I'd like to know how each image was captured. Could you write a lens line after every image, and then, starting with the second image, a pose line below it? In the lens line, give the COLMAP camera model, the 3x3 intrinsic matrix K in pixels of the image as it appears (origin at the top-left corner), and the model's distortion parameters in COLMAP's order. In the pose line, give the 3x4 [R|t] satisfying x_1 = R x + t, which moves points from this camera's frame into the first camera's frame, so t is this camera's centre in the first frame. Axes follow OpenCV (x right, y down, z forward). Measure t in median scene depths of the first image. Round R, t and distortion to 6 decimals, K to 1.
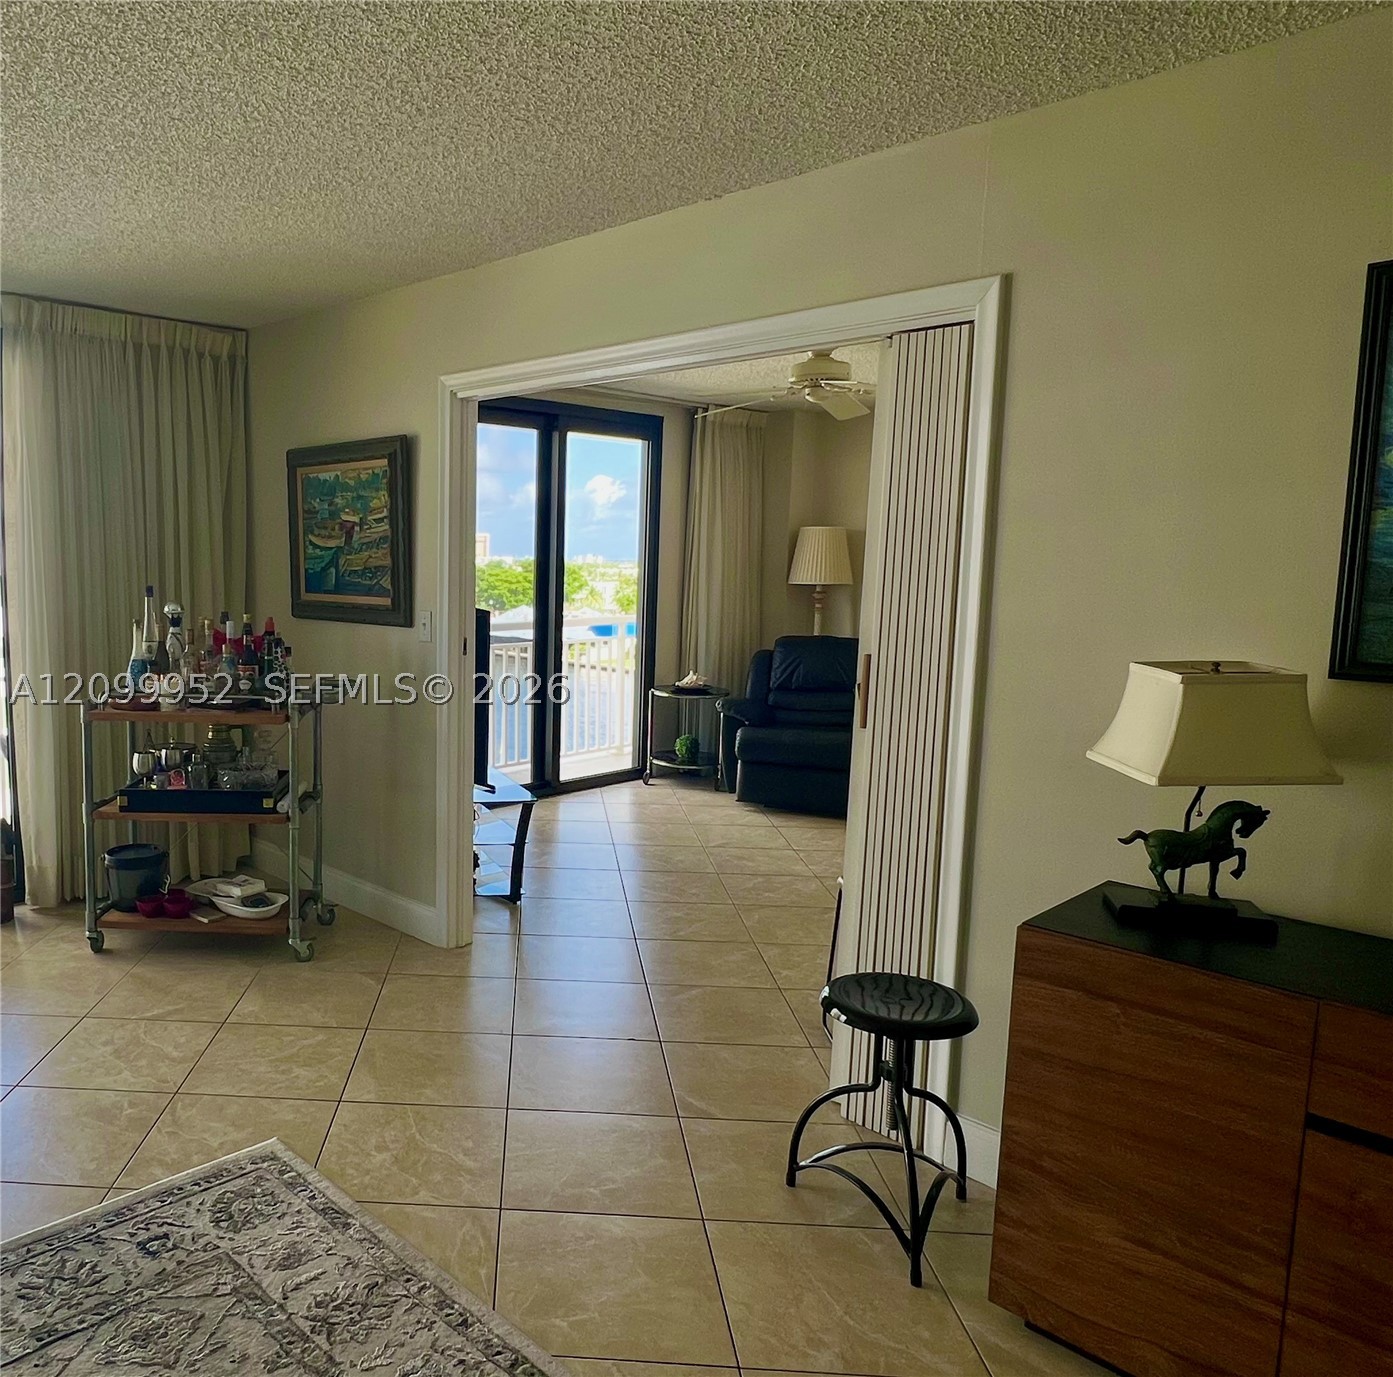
lens RADIAL K [[1092.0, 0, 462.9], [0, 1092.0, 689.3], [0, 0, 1]] dist [0.008102, -0.004089]
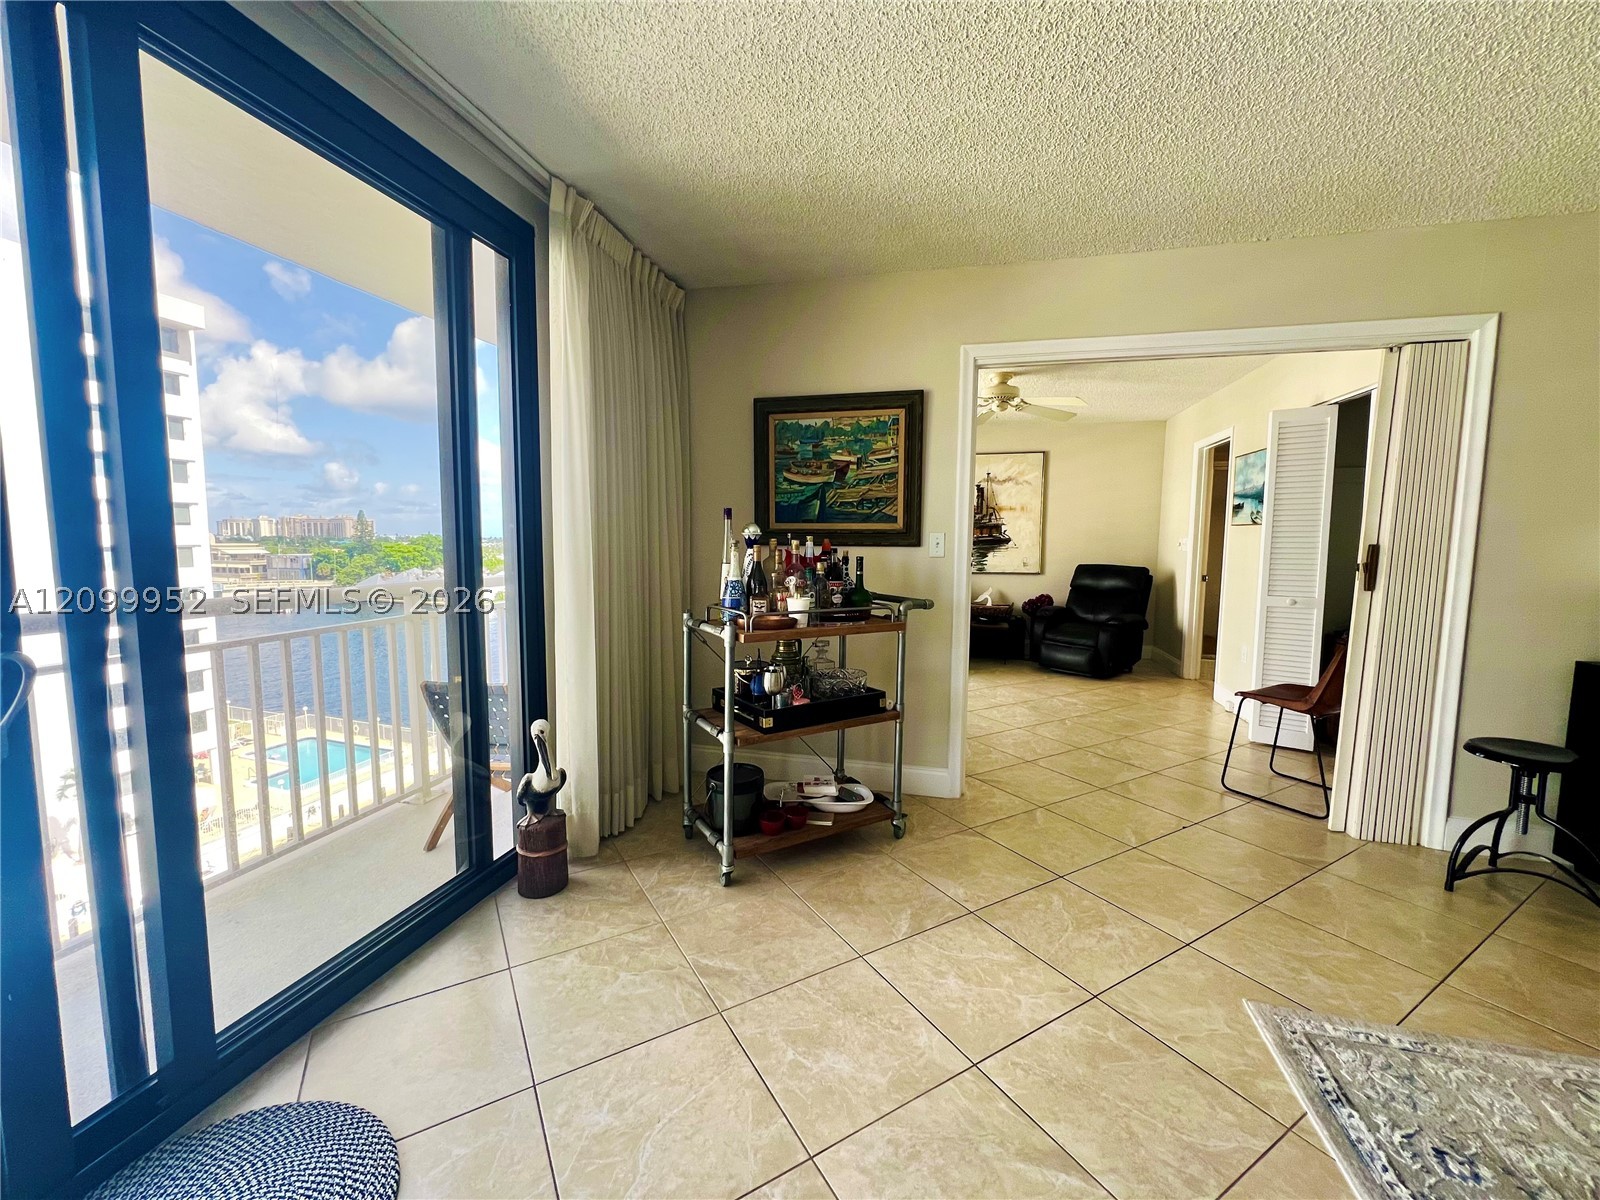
lens RADIAL K [[640.6, 0, 798.1], [0, 640.6, 597.0], [0, 0, 1]] dist [-0.001411, 0.000244]
pose [[0.822516, -0.053919, 0.566181, -0.550967], [0.067963, 0.997681, -0.003721, -0.005808], [-0.564667, 0.041540, 0.824273, 0.457869]]
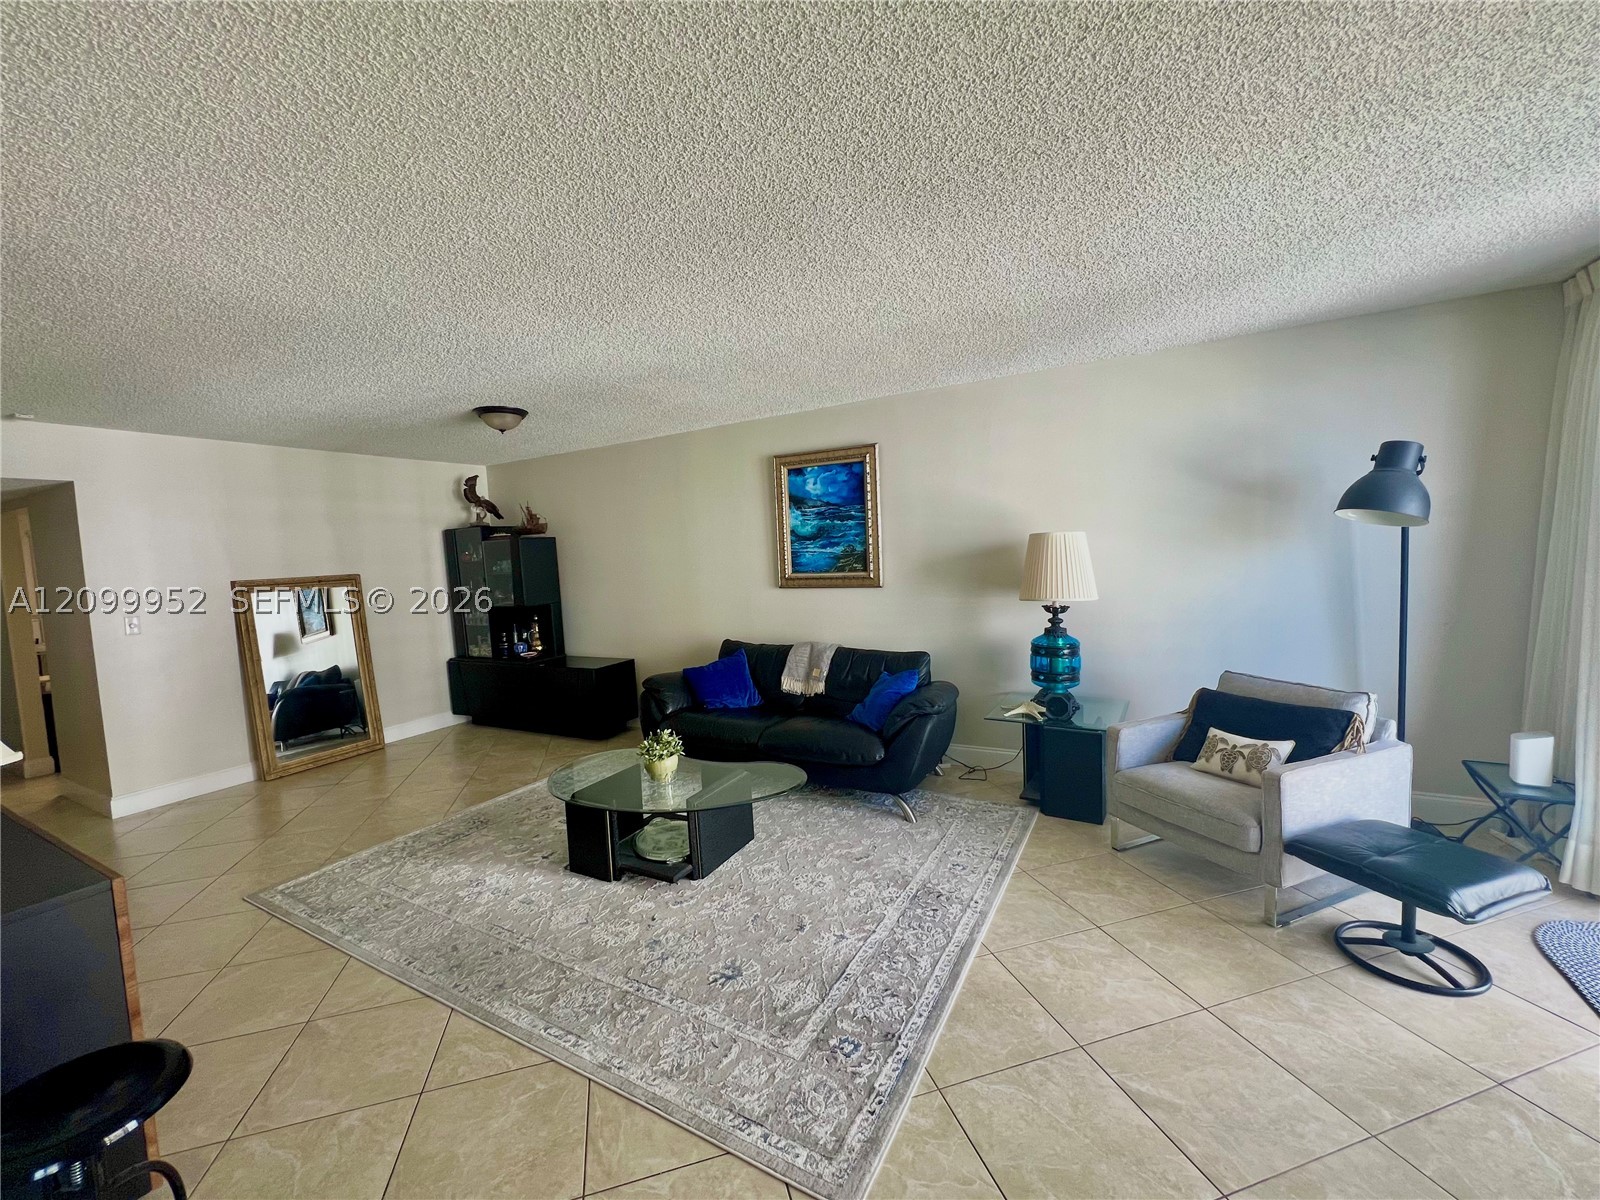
lens RADIAL K [[640.6, 0, 796.7], [0, 640.6, 594.3], [0, 0, 1]] dist [-0.001411, 0.000244]
pose [[-0.938994, 0.058812, -0.338869, 0.009265], [-0.000826, 0.984883, 0.173219, -0.103143], [0.343934, 0.162932, -0.924750, 0.878072]]
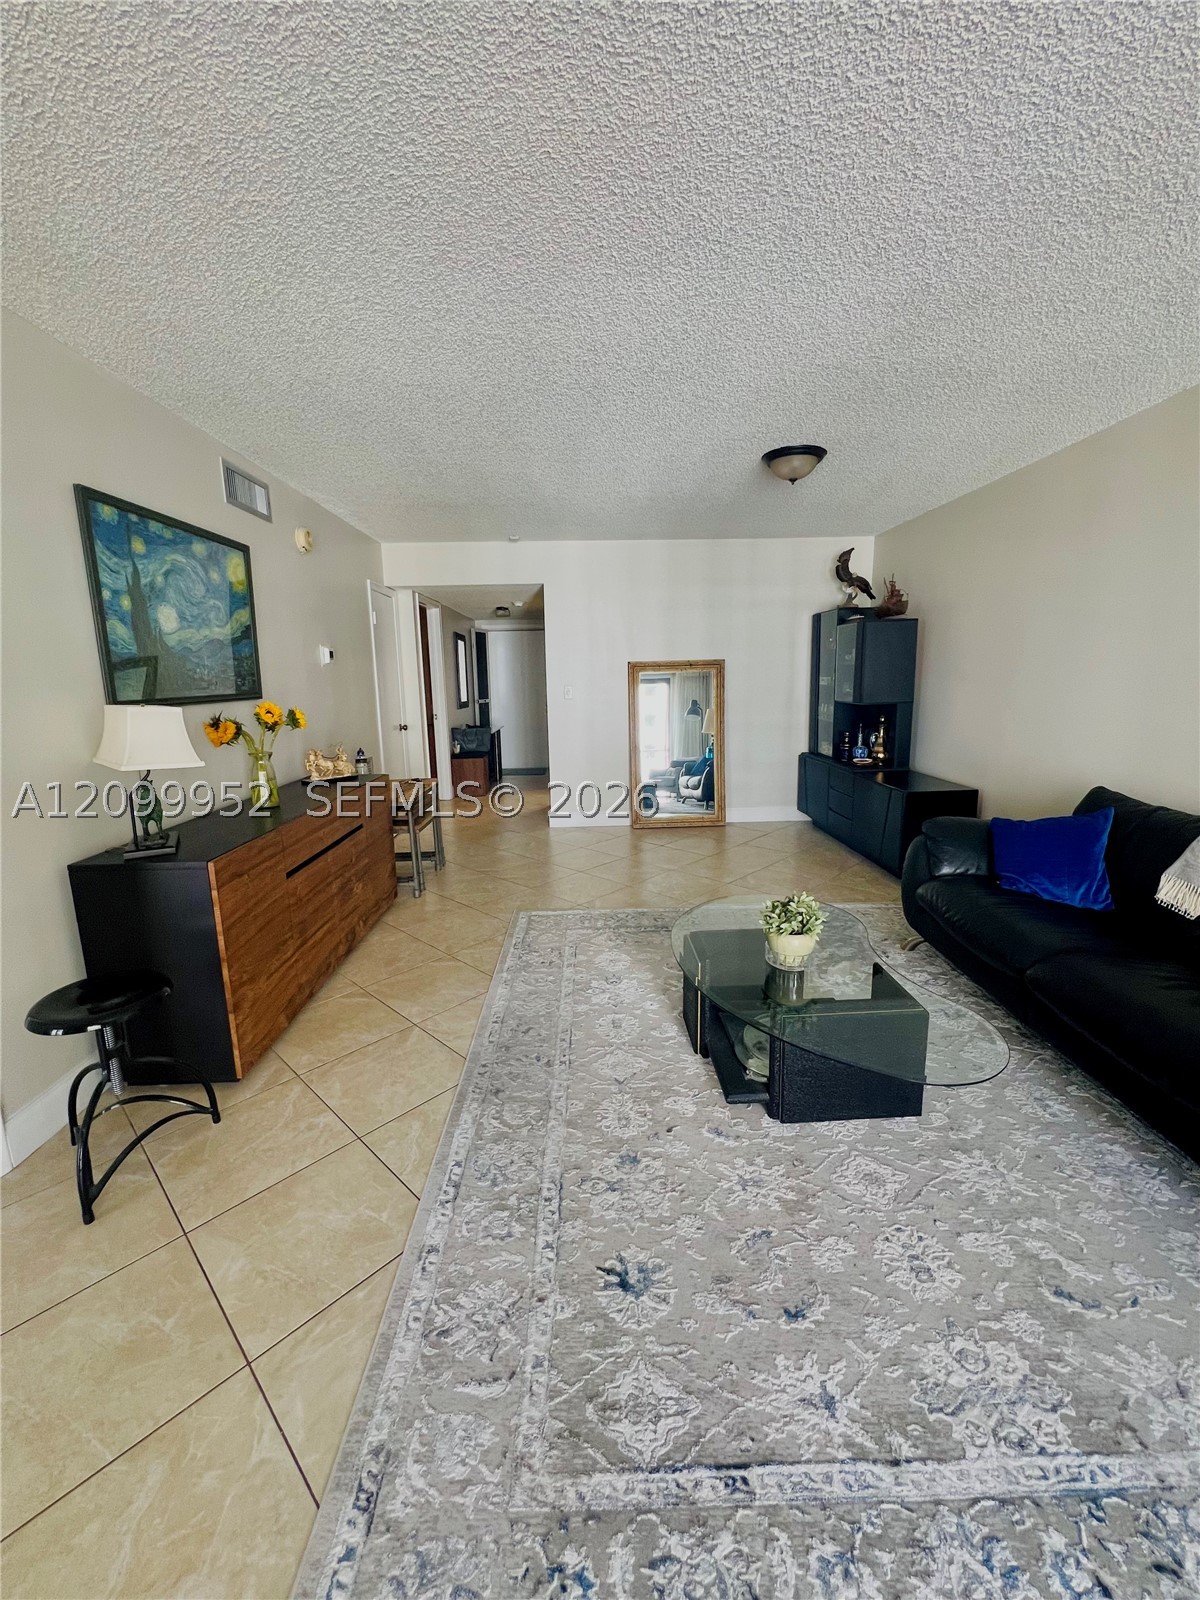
lens RADIAL K [[640.6, 0, 604.9], [0, 640.6, 796.4], [0, 0, 1]] dist [-0.001411, 0.000244]
pose [[-0.775513, -0.116651, 0.620461, -0.265237], [0.084507, 0.954757, 0.285127, -0.052956], [-0.625650, 0.273553, -0.730569, 0.617554]]
